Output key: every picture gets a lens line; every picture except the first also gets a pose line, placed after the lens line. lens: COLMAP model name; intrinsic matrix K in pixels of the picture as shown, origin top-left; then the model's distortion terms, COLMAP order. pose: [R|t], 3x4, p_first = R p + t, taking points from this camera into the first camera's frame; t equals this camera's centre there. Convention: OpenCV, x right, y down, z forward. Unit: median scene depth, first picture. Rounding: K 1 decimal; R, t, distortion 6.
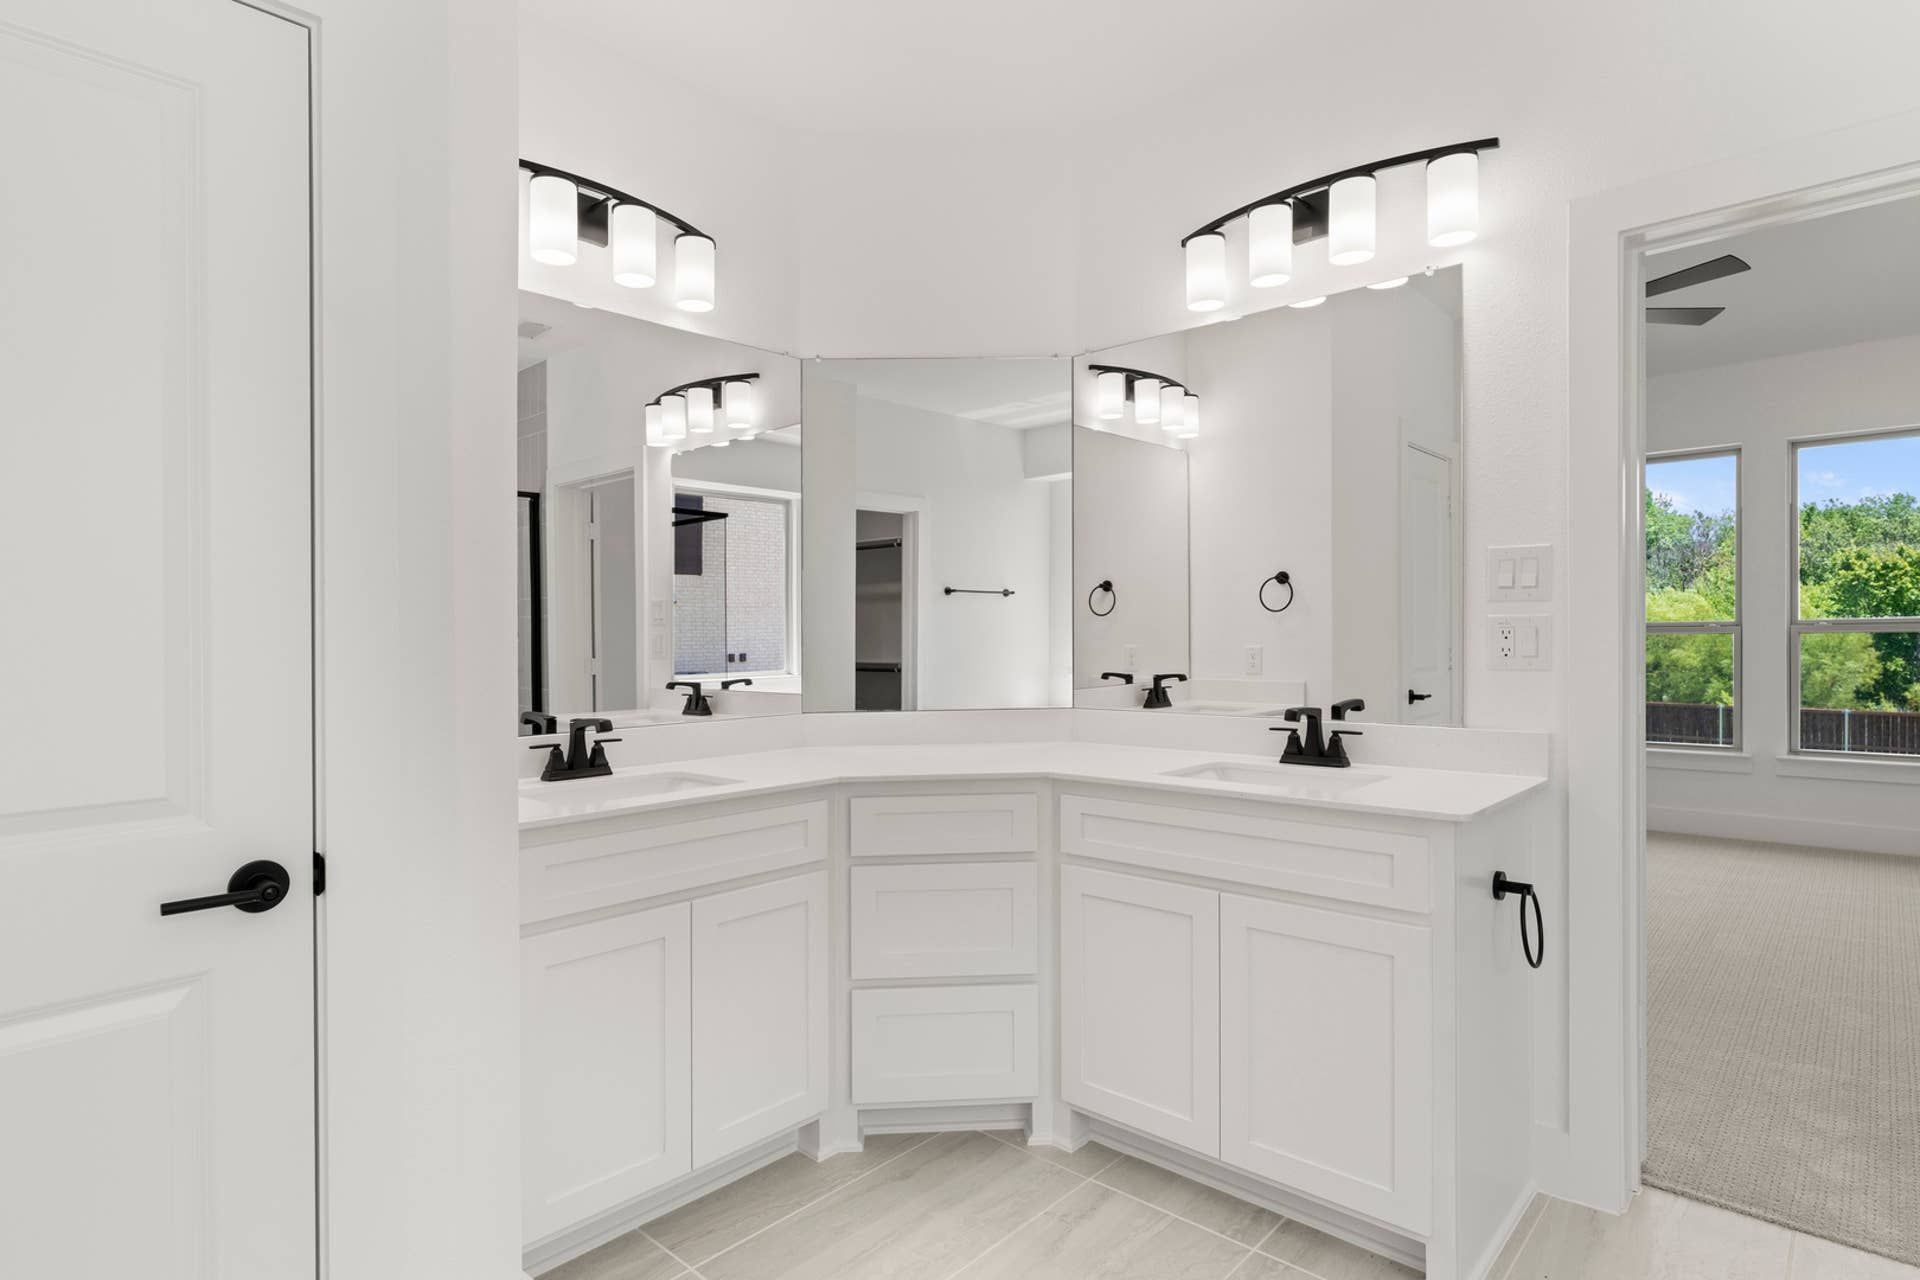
lens RADIAL K [[975.0, 0, 959.9], [0, 975.0, 648.9], [0, 0, 1]] dist [-0.001120, 0.001299]
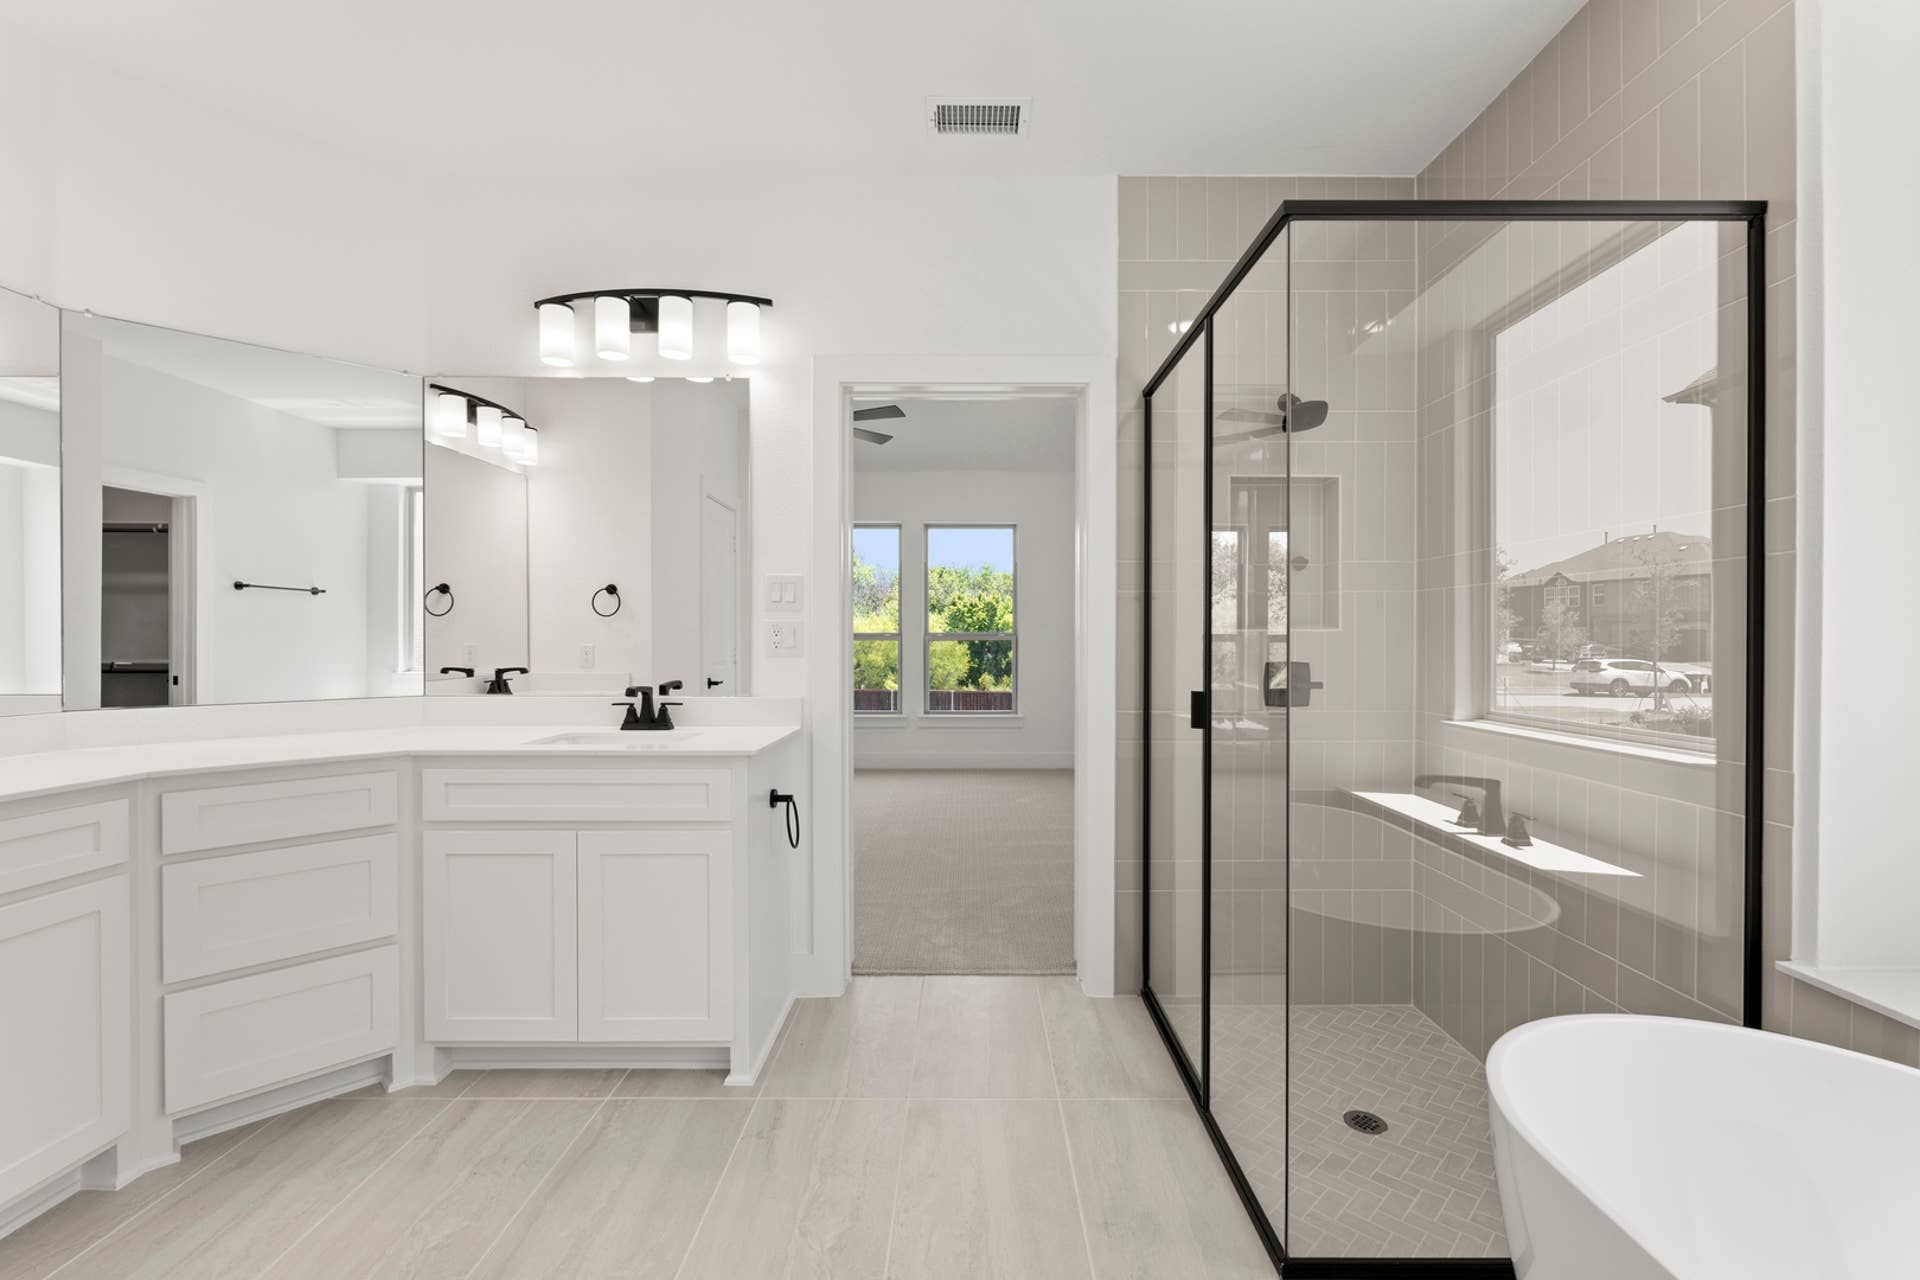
lens RADIAL K [[809.9, 0, 962.1], [0, 809.9, 651.4], [0, 0, 1]] dist [-0.000175, -0.000029]
pose [[0.732970, 0.001476, 0.680259, -0.071231], [0.001427, 0.999992, -0.003707, 0.017363], [-0.680259, 0.003688, 0.732962, -0.096974]]
